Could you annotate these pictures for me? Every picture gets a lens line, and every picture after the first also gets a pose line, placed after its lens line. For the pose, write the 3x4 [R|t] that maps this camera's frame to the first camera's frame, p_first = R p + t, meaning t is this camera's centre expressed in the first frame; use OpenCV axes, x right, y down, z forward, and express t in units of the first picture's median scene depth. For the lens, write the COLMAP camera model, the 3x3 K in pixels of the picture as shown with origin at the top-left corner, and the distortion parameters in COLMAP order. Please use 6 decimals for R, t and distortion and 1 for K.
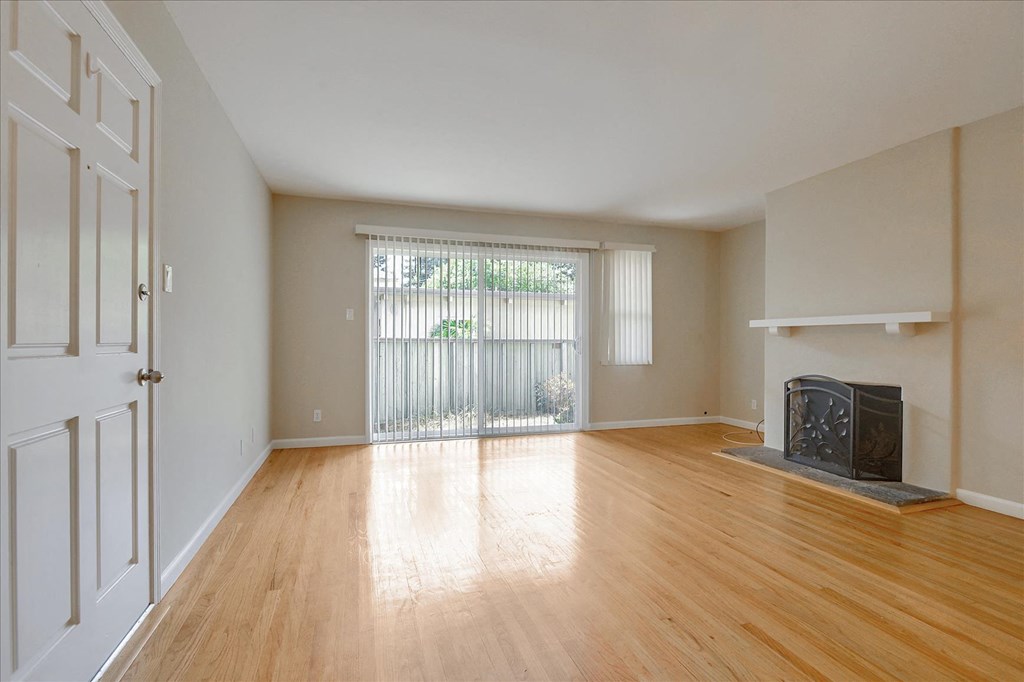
lens RADIAL K [[483.6, 0, 521.2], [0, 483.6, 341.3], [0, 0, 1]] dist [0.000500, -0.001830]
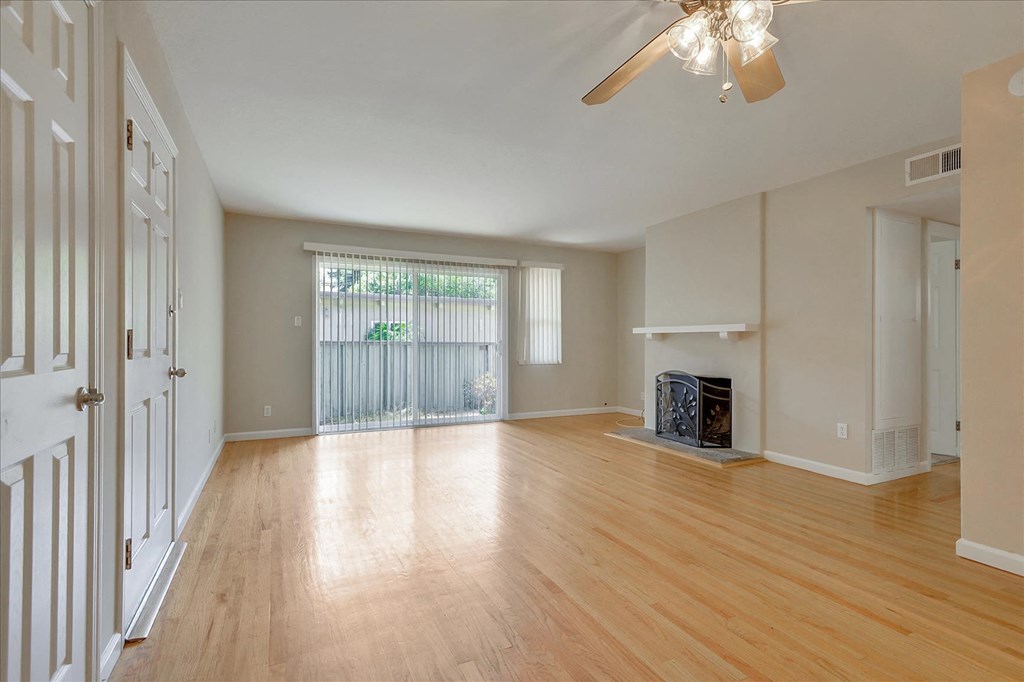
lens RADIAL K [[483.6, 0, 509.7], [0, 483.6, 339.7], [0, 0, 1]] dist [0.000500, -0.001830]
pose [[0.992792, 0.000054, 0.119852, 0.002923], [0.000773, 0.999976, -0.006855, -0.004823], [-0.119850, 0.006898, 0.992768, -0.236236]]
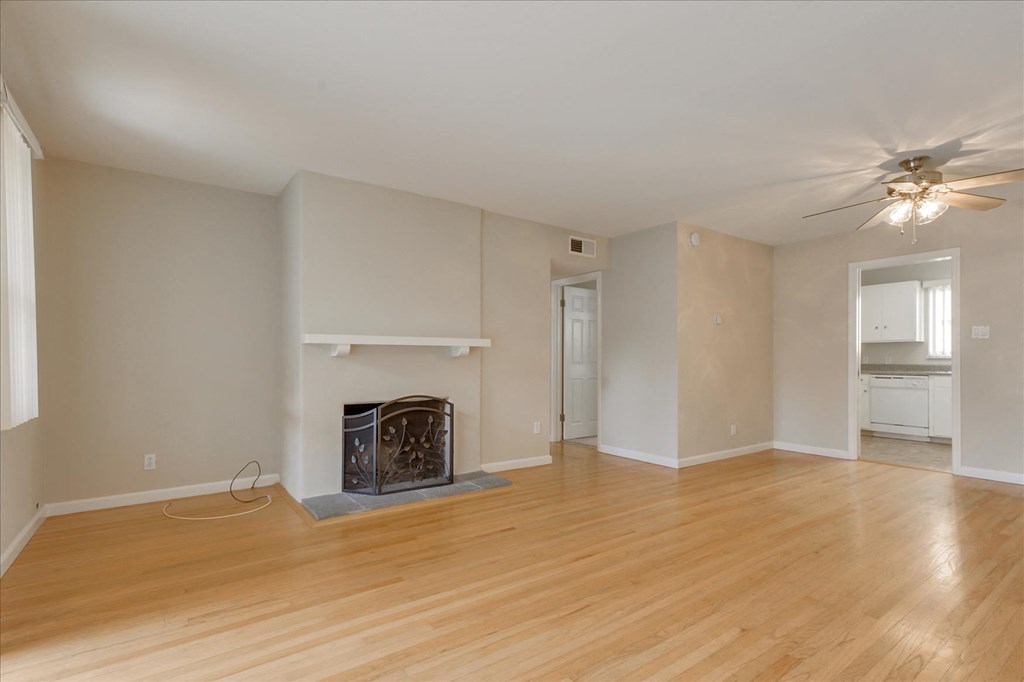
lens RADIAL K [[483.6, 0, 503.9], [0, 483.6, 360.0], [0, 0, 1]] dist [0.000500, -0.001830]
pose [[-0.280894, 0.000302, 0.959739, -0.366274], [0.004692, 0.999988, 0.001058, -0.002885], [-0.959727, 0.004800, -0.280892, 1.029498]]
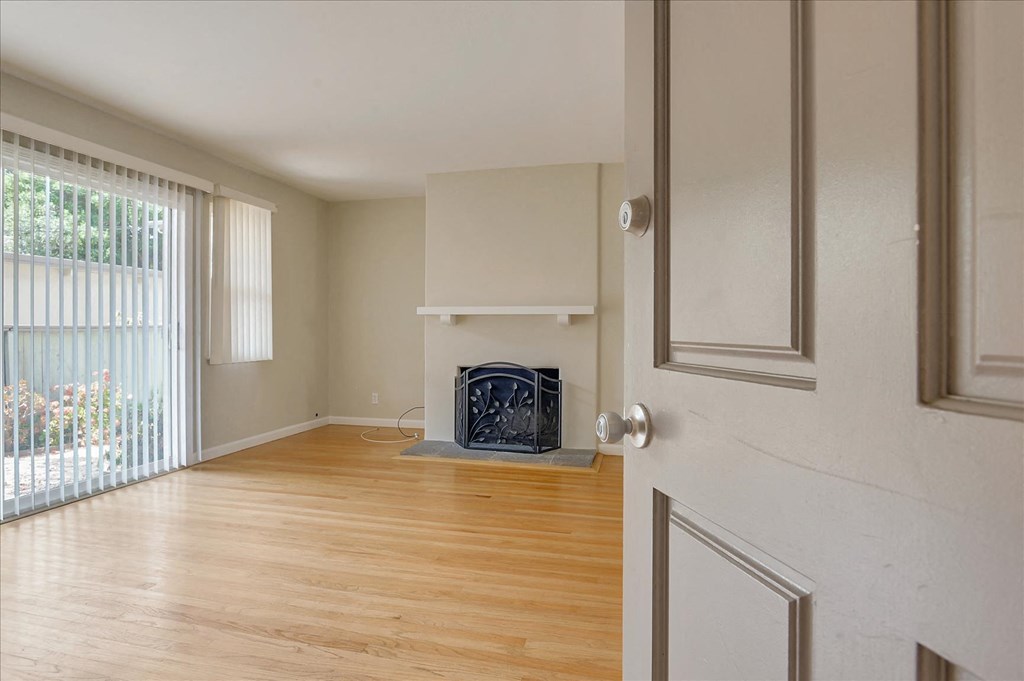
lens RADIAL K [[538.2, 0, 503.9], [0, 538.2, 331.2], [0, 0, 1]] dist [-0.005765, 0.005733]
pose [[0.542082, -0.003489, 0.840319, -0.339356], [-0.001336, 0.999987, 0.005014, -0.002734], [-0.840325, -0.003840, 0.542070, 0.337726]]
